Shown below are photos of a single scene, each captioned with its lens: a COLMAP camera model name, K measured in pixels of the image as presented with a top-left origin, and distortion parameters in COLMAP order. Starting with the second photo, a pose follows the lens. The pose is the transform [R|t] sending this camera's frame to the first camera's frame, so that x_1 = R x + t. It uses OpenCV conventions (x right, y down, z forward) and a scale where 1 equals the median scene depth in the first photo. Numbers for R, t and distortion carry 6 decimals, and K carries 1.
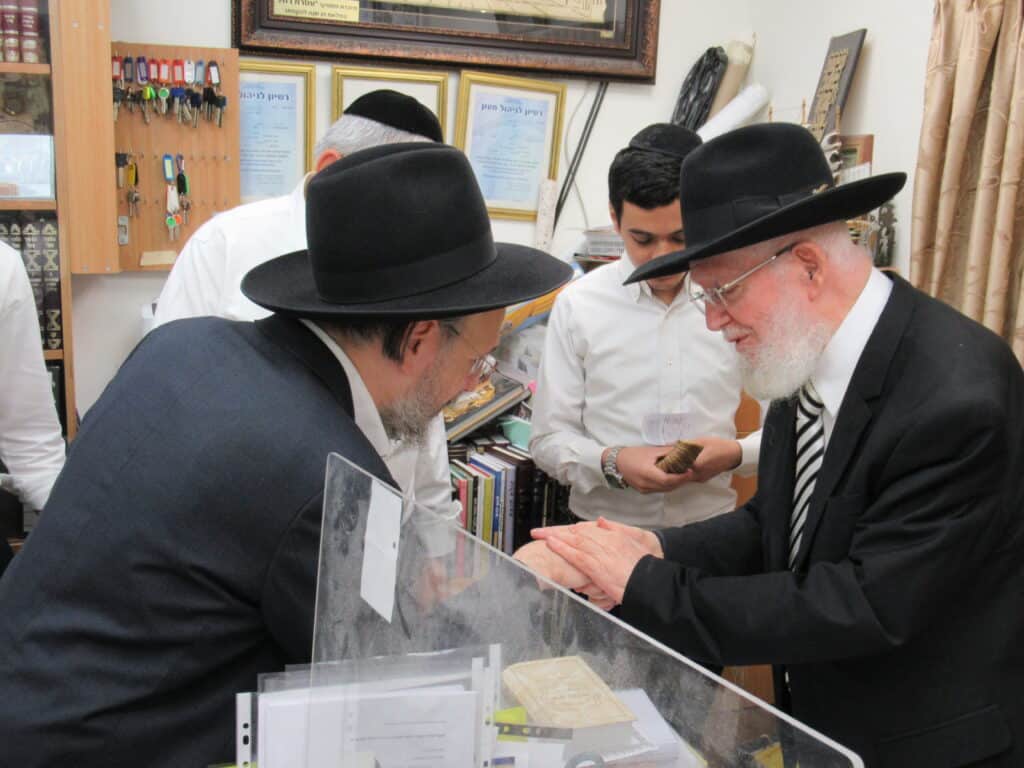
lens RADIAL K [[1133.5, 0, 470.8], [0, 1133.5, 383.5], [0, 0, 1]] dist [0.032364, 0.000000]
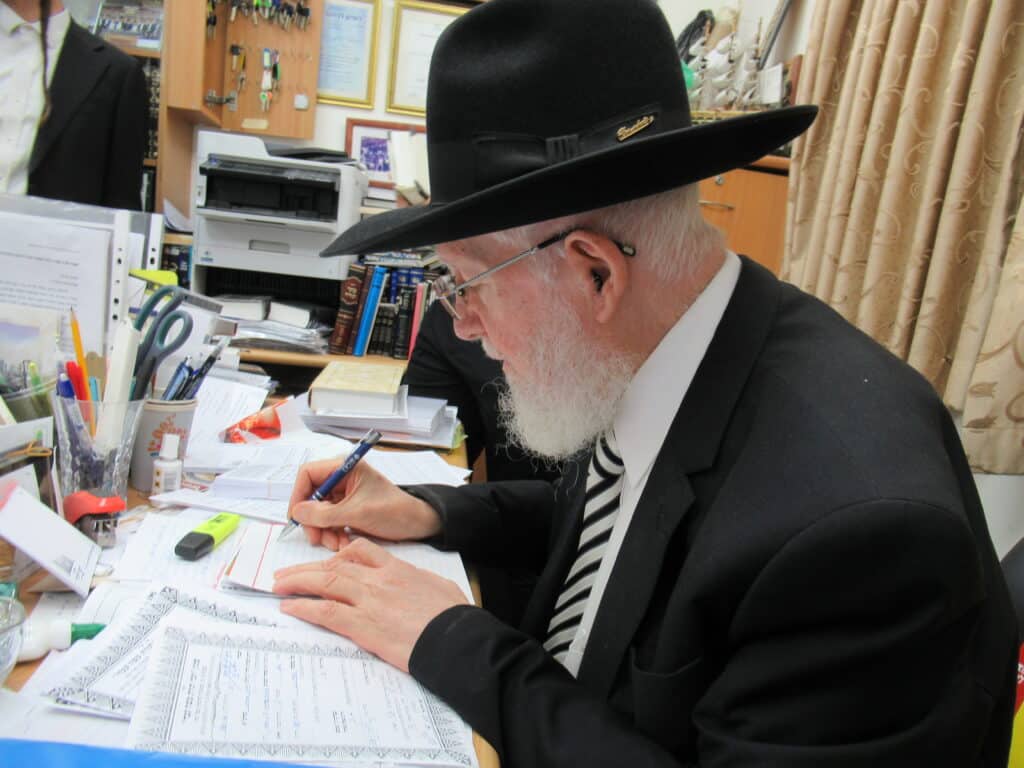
lens RADIAL K [[752.8, 0, 500.3], [0, 752.8, 383.2], [0, 0, 1]] dist [0.034117, 0.001669]
pose [[0.966881, 0.124606, -0.222742, 0.276234], [-0.129227, 0.991596, -0.006232, 0.179191], [0.220094, 0.034810, 0.974857, 0.160638]]
